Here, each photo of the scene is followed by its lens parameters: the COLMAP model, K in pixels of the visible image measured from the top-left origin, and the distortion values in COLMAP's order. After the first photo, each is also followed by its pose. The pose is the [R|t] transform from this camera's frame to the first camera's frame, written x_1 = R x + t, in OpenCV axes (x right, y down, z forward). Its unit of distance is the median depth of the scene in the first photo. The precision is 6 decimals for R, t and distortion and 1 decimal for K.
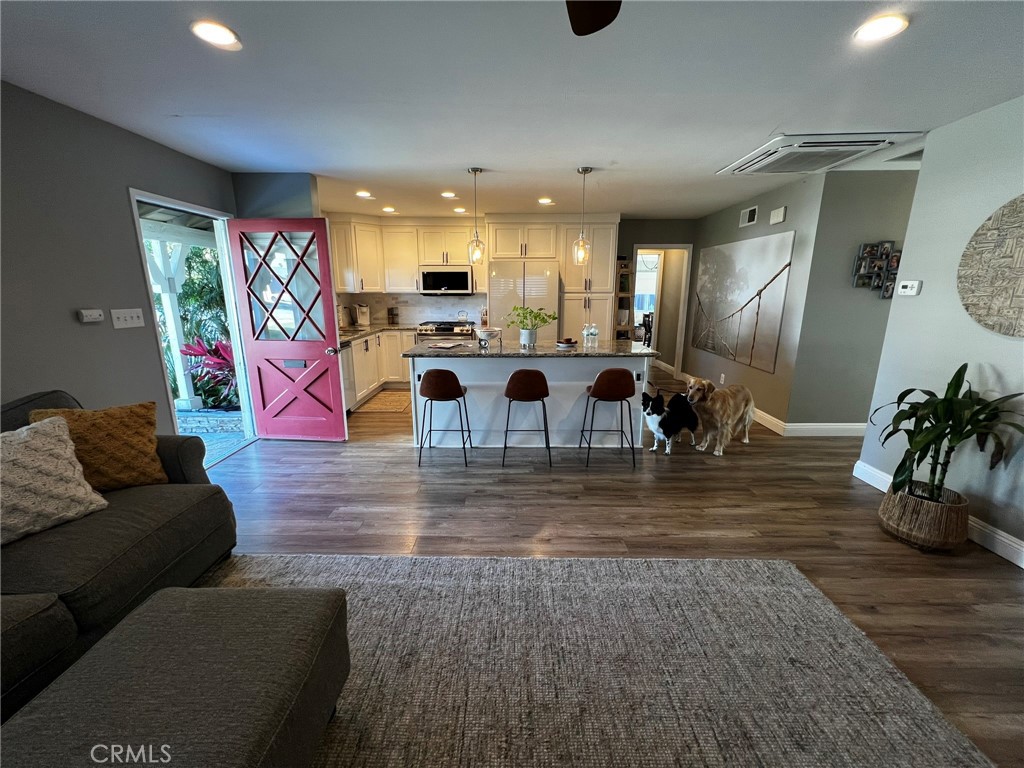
lens RADIAL K [[409.6, 0, 510.1], [0, 409.6, 387.0], [0, 0, 1]] dist [-0.004026, -0.000160]
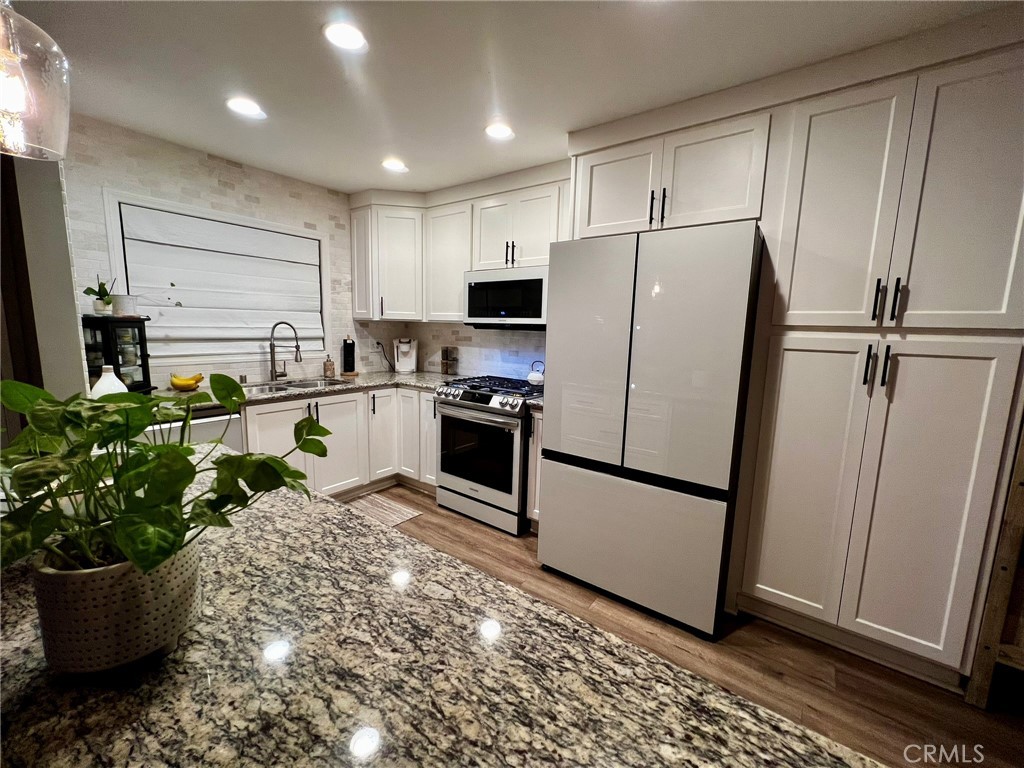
lens RADIAL K [[409.6, 0, 509.1], [0, 409.6, 383.1], [0, 0, 1]] dist [-0.004026, -0.000160]
pose [[0.804725, 0.103129, -0.584621, 0.147802], [-0.162936, 0.985345, -0.050462, -0.139202], [0.570849, 0.135864, 0.809736, 0.633415]]
